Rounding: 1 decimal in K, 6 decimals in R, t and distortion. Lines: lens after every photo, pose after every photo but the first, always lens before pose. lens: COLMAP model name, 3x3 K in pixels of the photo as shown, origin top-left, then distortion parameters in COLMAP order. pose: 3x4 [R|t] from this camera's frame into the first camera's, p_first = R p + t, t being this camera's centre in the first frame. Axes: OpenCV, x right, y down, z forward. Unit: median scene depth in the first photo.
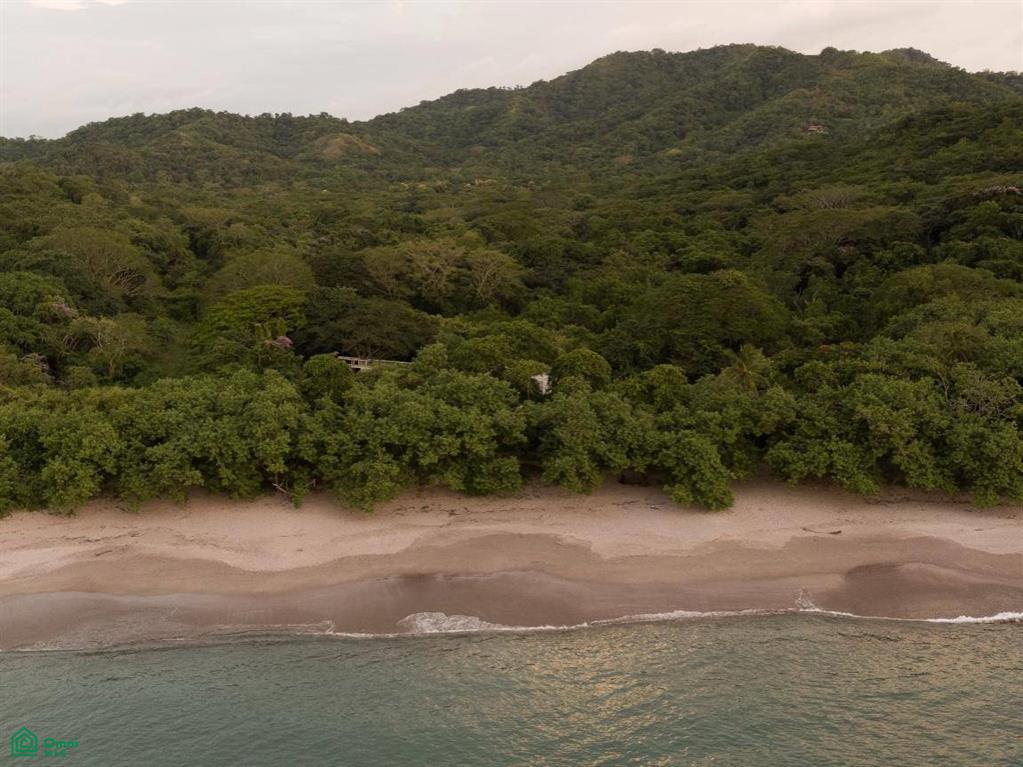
lens RADIAL K [[1208.6, 0, 511.5], [0, 1208.6, 383.5], [0, 0, 1]] dist [0.002661, 0.010776]
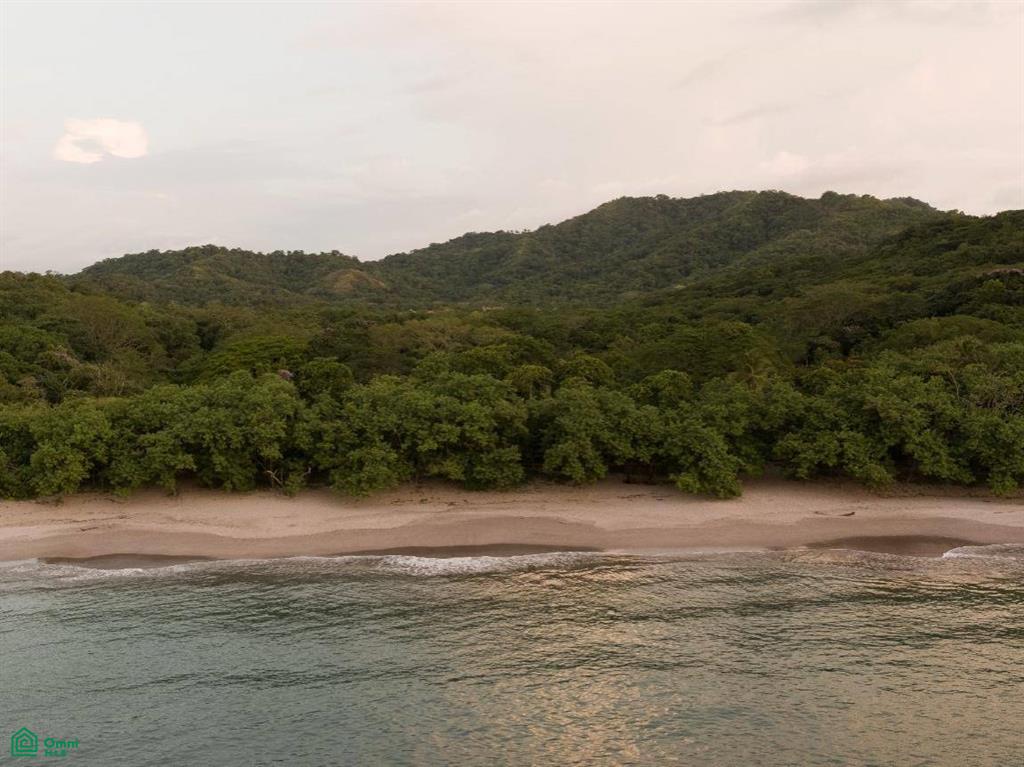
lens RADIAL K [[1208.7, 0, 509.6], [0, 1208.7, 382.5], [0, 0, 1]] dist [0.004471, 0.009874]
pose [[0.999965, -0.000868, -0.008353, 0.005360], [-0.000179, 0.992209, -0.124583, 0.123161], [0.008396, 0.124580, 0.992174, 0.025708]]
